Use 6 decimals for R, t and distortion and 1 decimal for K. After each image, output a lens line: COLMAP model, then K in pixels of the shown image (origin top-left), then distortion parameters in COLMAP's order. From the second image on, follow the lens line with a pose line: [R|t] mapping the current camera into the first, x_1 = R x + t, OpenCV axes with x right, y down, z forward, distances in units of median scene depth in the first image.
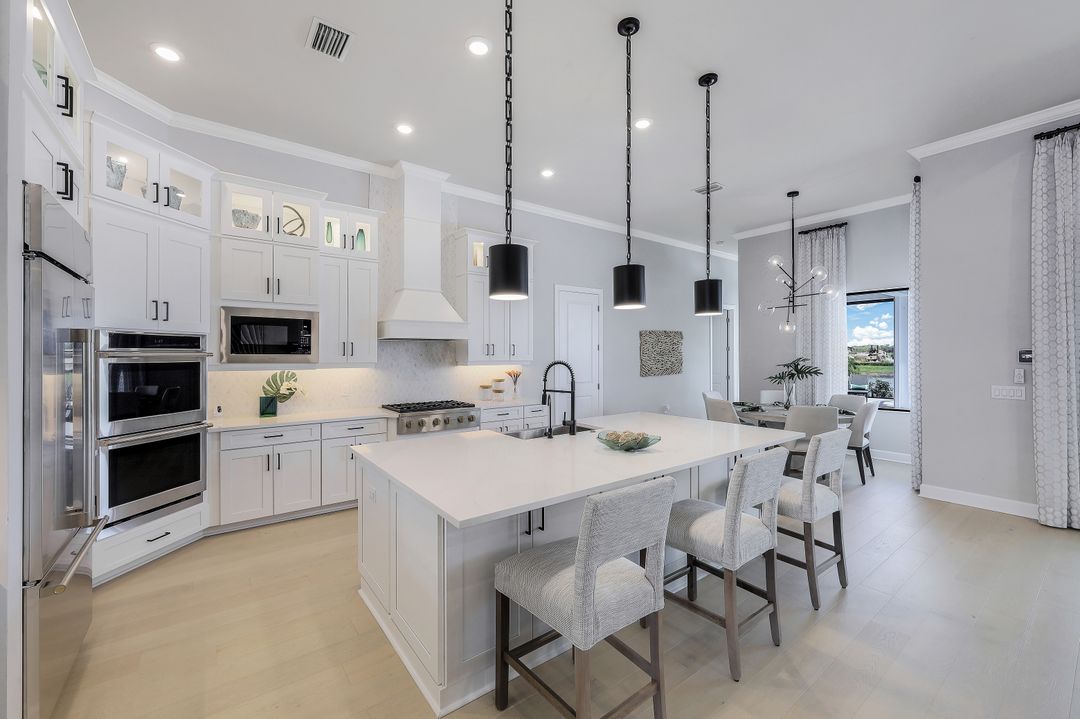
lens RADIAL K [[440.4, 0, 534.4], [0, 440.4, 356.2], [0, 0, 1]] dist [0.000577, -0.001733]
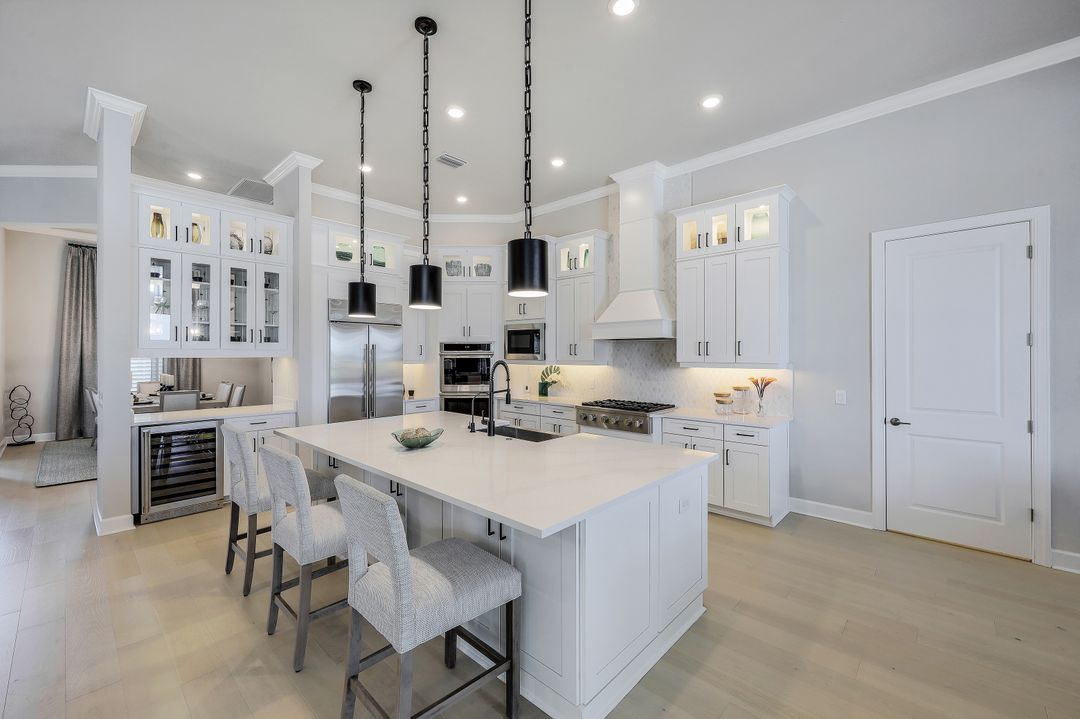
lens RADIAL K [[440.4, 0, 533.6], [0, 440.4, 353.8], [0, 0, 1]] dist [0.000577, -0.001733]
pose [[0.160832, 0.000526, -0.986982, 0.861521], [-0.007092, 0.999975, -0.000622, -0.003678], [0.986956, 0.007100, 0.160832, 0.748212]]
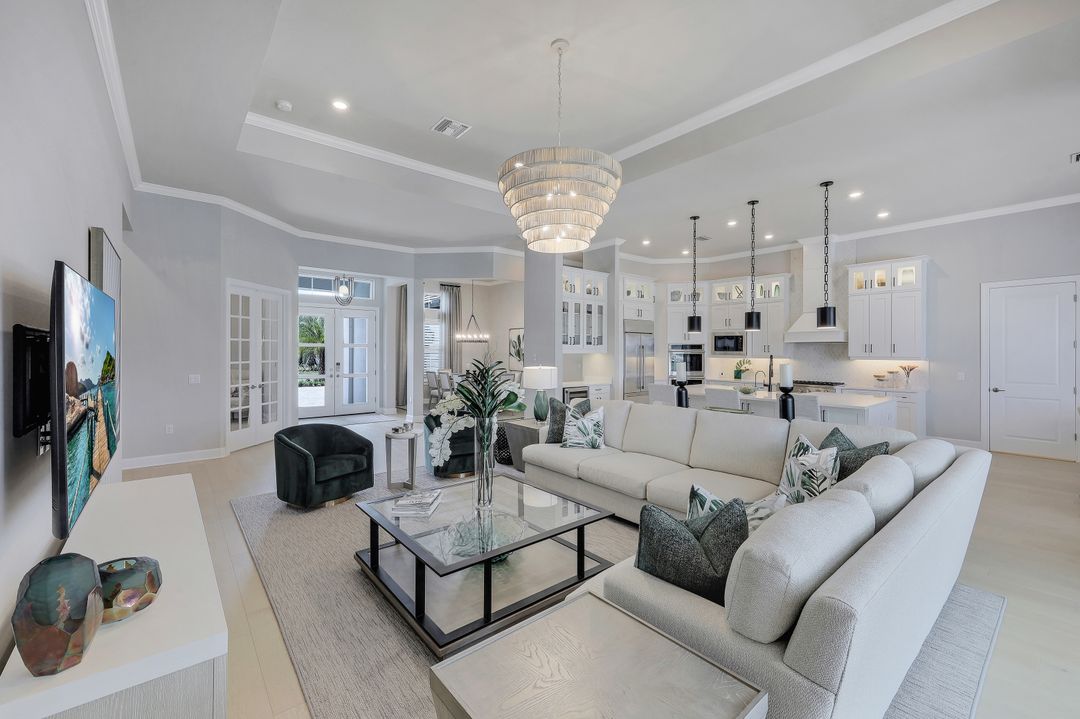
lens RADIAL K [[440.4, 0, 533.7], [0, 440.4, 352.4], [0, 0, 1]] dist [0.000577, -0.001733]
pose [[0.022953, 0.005095, -0.999724, 1.649101], [-0.007454, 0.999960, 0.004925, -0.002319], [0.999709, 0.007339, 0.022990, -0.090705]]
